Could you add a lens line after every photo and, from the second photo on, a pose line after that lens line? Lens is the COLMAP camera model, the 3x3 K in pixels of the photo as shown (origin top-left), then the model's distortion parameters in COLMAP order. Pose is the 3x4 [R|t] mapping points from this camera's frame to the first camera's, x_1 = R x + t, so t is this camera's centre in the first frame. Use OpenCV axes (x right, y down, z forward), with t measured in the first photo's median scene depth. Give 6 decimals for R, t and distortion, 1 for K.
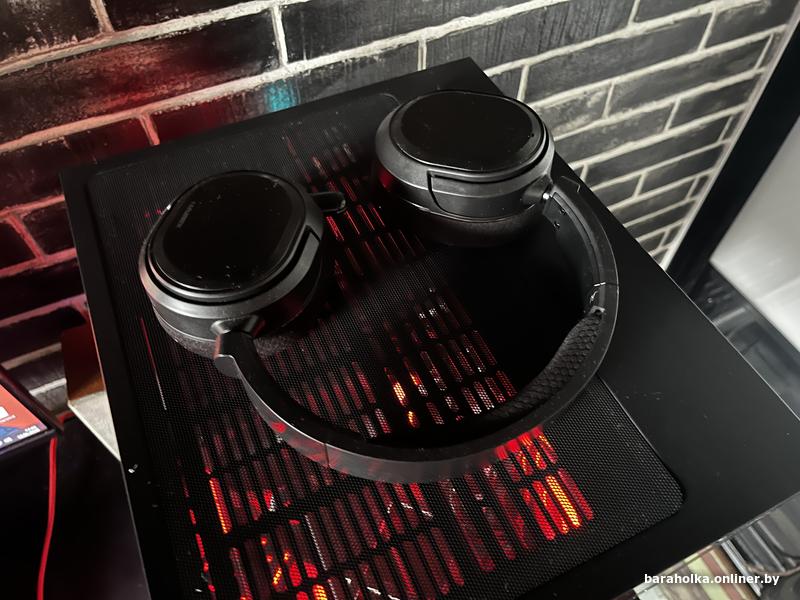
lens RADIAL K [[607.5, 0, 400.0], [0, 607.5, 300.0], [0, 0, 1]] dist [0.073683, -0.109225]
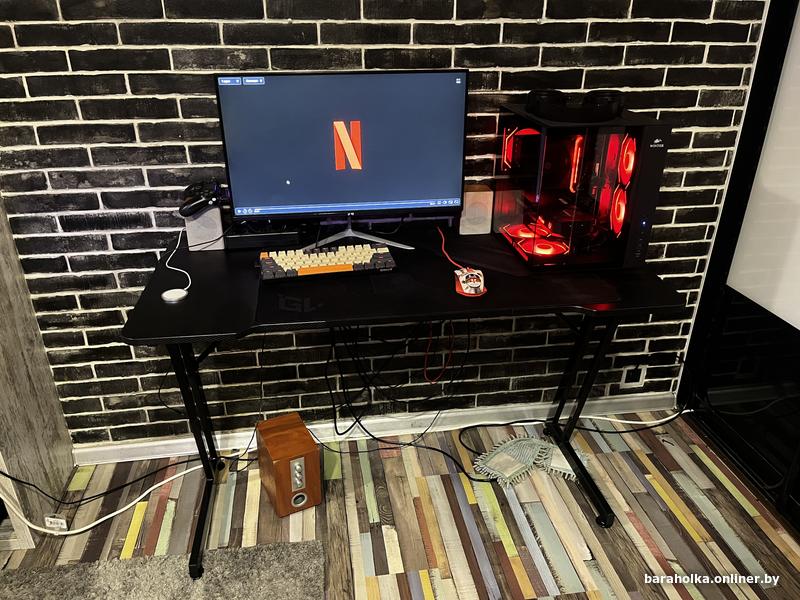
lens RADIAL K [[607.5, 0, 400.0], [0, 607.5, 300.0], [0, 0, 1]] dist [0.073683, -0.109225]
pose [[0.964433, 0.120022, -0.235507, 0.006727], [-0.215402, 0.873260, -0.437058, 2.379582], [0.153202, 0.472241, 0.868054, -1.724942]]
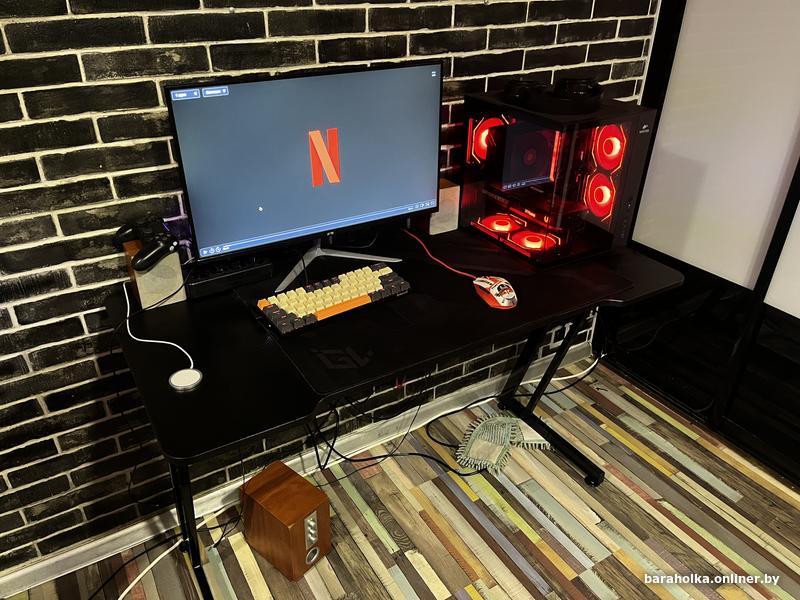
lens RADIAL K [[607.5, 0, 400.0], [0, 607.5, 300.0], [0, 0, 1]] dist [0.073683, -0.109225]
pose [[0.991227, -0.051512, 0.121722, -1.182667], [0.095526, 0.915679, -0.390392, 2.017358], [-0.091348, 0.398595, 0.912566, -1.656837]]
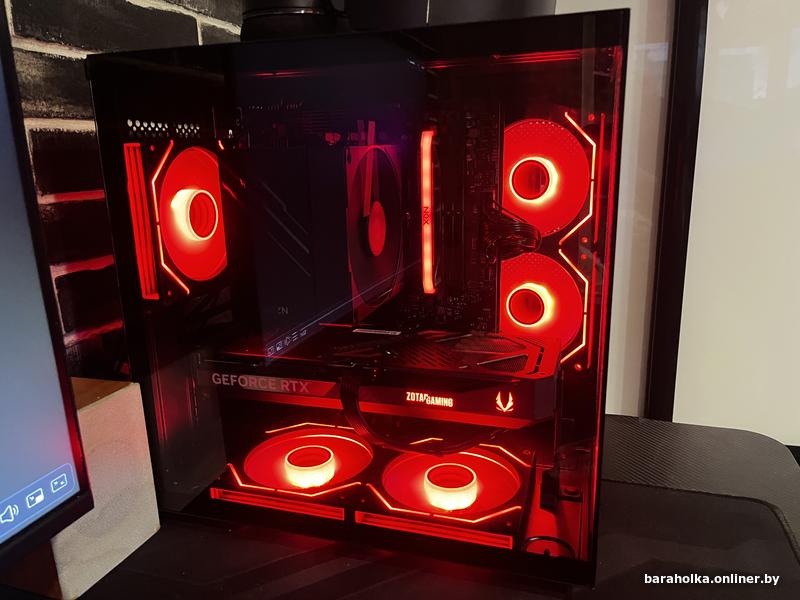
lens RADIAL K [[607.5, 0, 400.0], [0, 607.5, 300.0], [0, 0, 1]] dist [0.073683, -0.109225]
pose [[0.660493, -0.190019, 0.726390, -0.801923], [0.613953, 0.693593, -0.376817, 0.638667], [-0.432217, 0.694854, 0.574776, 0.377556]]
